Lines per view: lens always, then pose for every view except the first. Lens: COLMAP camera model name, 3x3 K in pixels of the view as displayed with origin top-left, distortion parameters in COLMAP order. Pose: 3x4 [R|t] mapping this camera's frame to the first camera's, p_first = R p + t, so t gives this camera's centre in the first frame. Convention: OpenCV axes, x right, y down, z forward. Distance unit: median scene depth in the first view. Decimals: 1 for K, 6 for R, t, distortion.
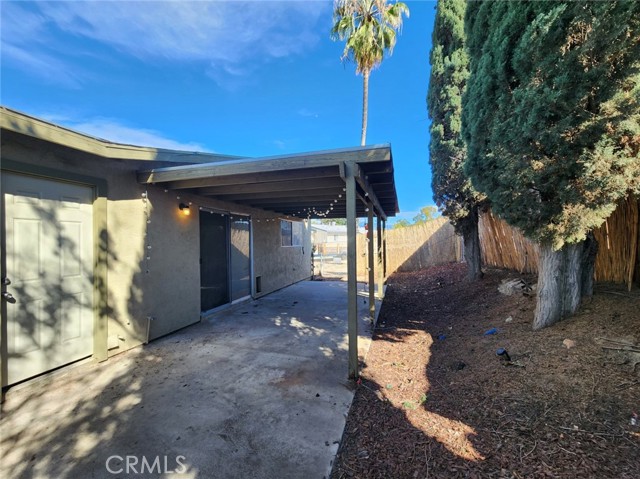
lens RADIAL K [[261.8, 0, 319.4], [0, 261.8, 240.6], [0, 0, 1]] dist [0.002141, -0.000136]
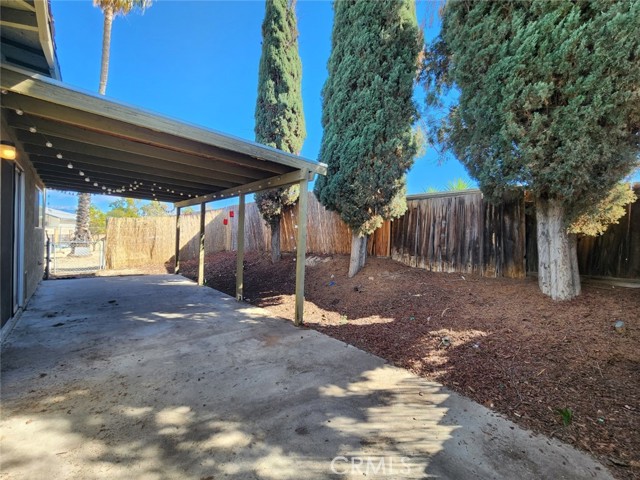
lens RADIAL K [[261.8, 0, 319.4], [0, 261.8, 241.1], [0, 0, 1]] dist [0.002141, -0.000136]
pose [[0.498496, 0.020005, 0.866661, -0.835589], [-0.043178, 0.999066, 0.001775, 0.059737], [-0.865816, -0.038305, 0.498894, 0.187841]]
